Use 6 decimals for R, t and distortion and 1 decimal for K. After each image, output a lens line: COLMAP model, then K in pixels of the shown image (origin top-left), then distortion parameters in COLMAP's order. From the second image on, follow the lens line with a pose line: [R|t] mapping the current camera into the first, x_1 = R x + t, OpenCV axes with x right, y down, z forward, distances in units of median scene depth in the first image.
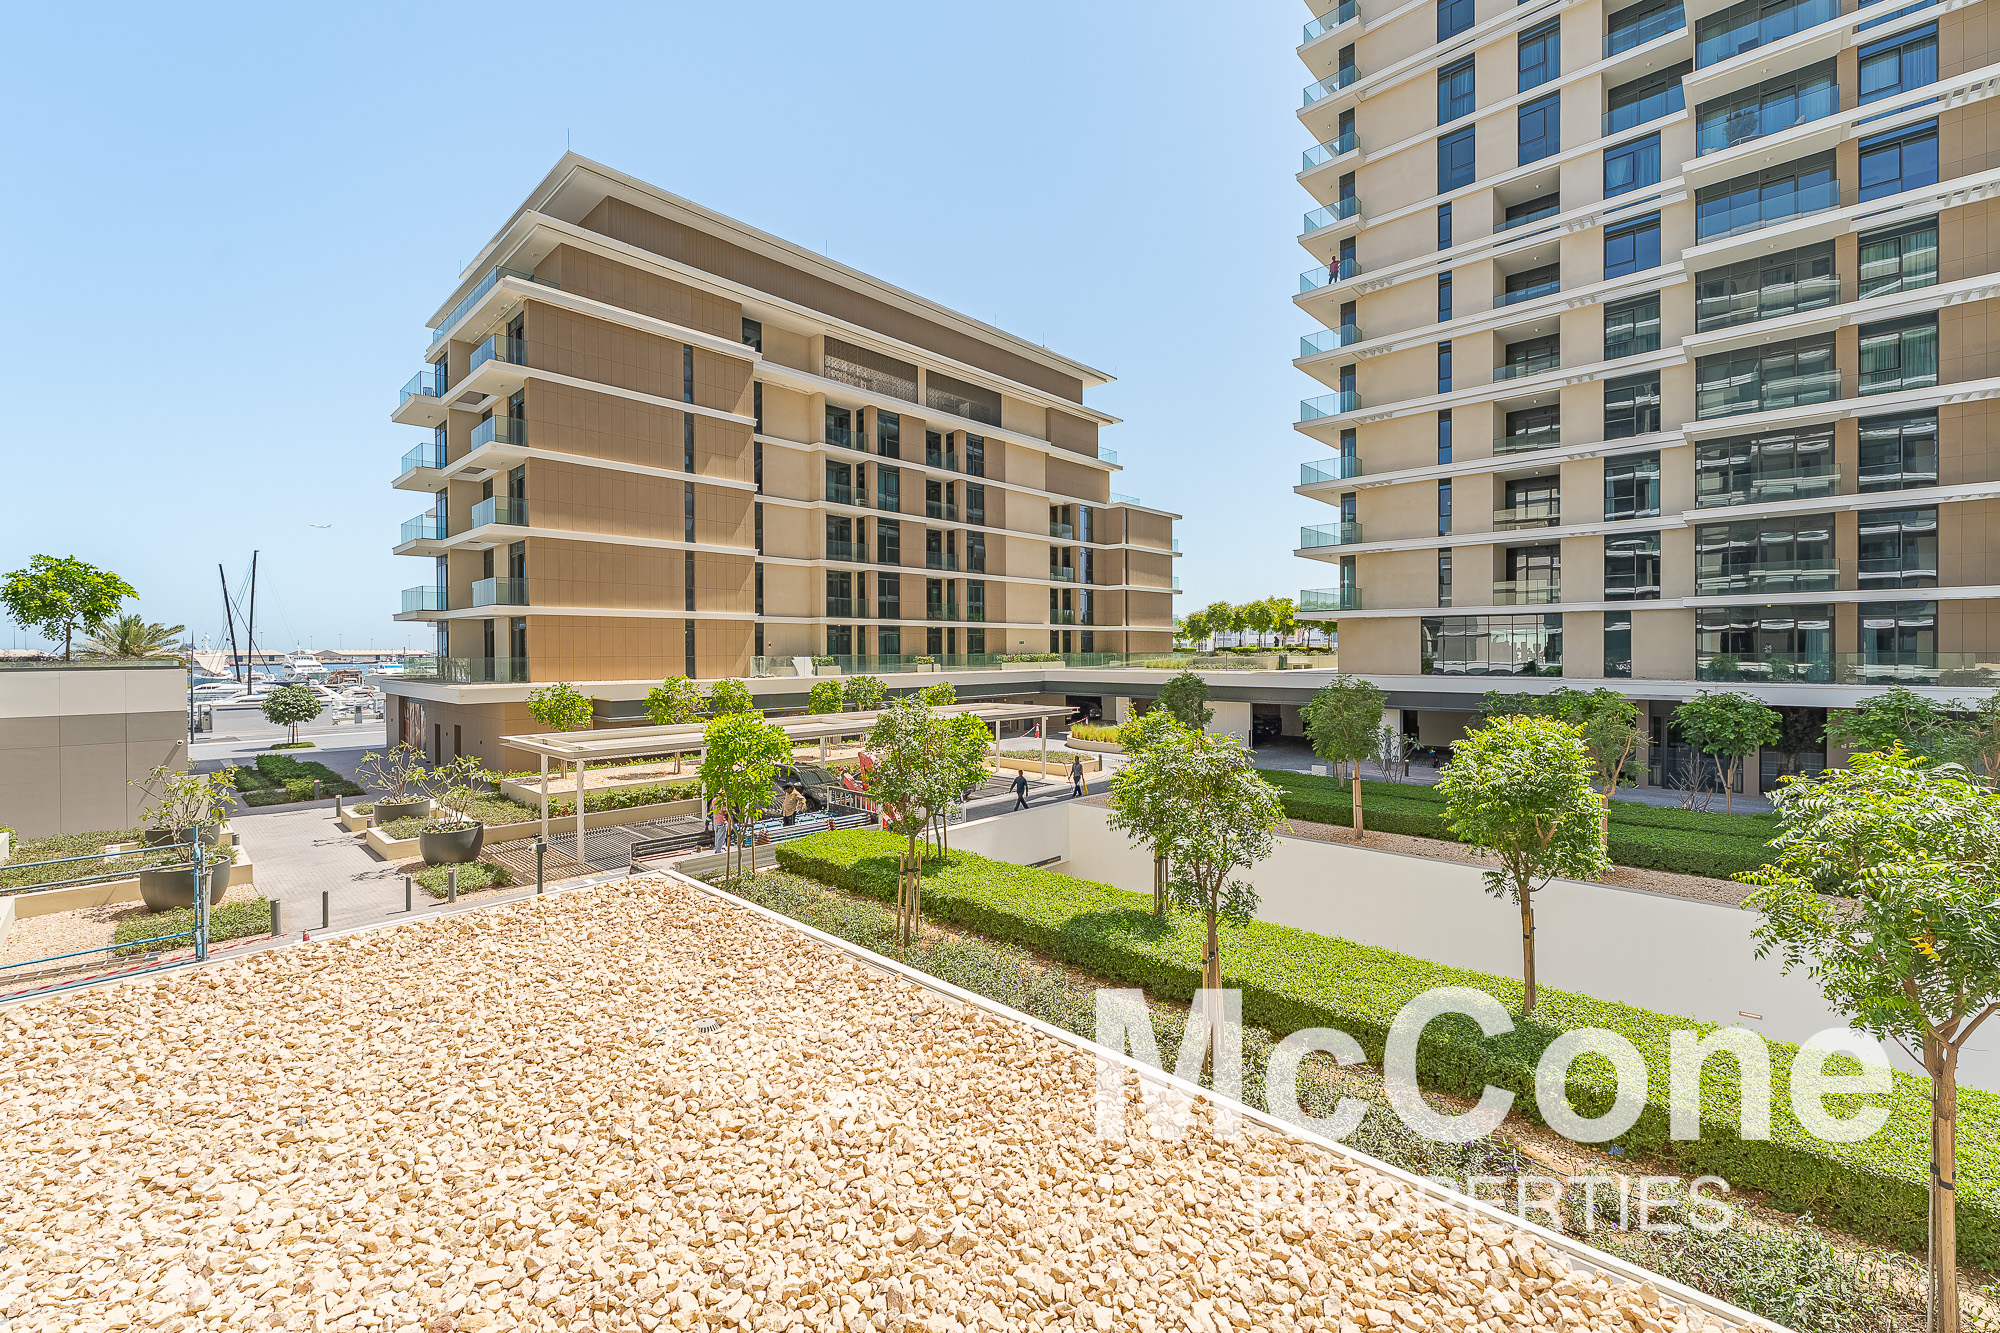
lens RADIAL K [[790.3, 0, 964.0], [0, 790.3, 658.4], [0, 0, 1]] dist [-0.001378, 0.000511]
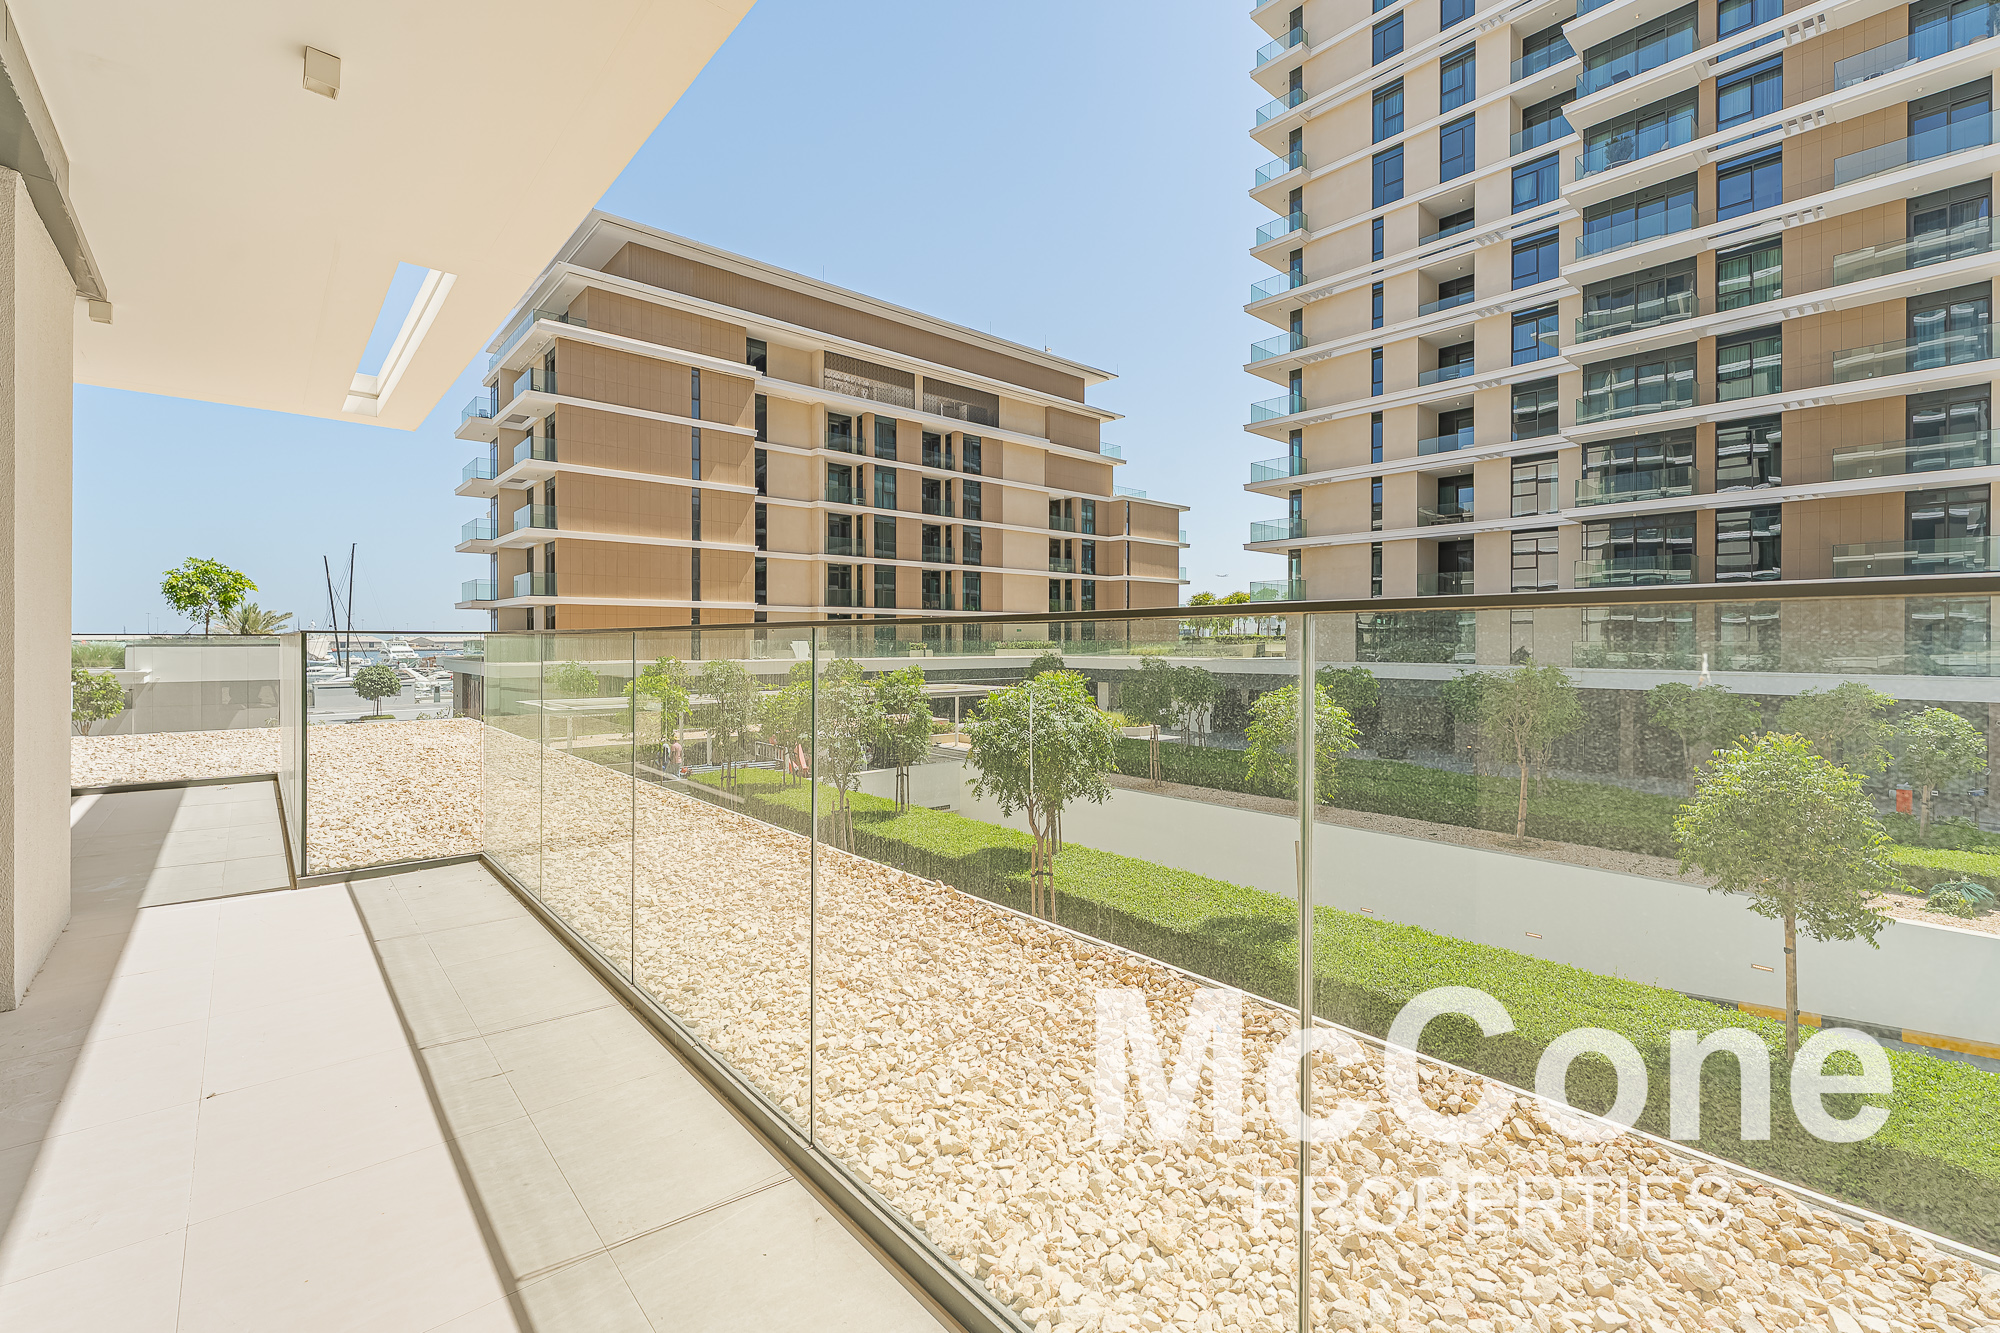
lens RADIAL K [[871.5, 0, 995.4], [0, 871.5, 649.7], [0, 0, 1]] dist [0.000622, -0.000466]
pose [[0.994738, 0.006832, -0.102225, 0.210504], [-0.007051, 0.999974, -0.001780, 0.009557], [0.102210, 0.002492, 0.994760, -0.205276]]
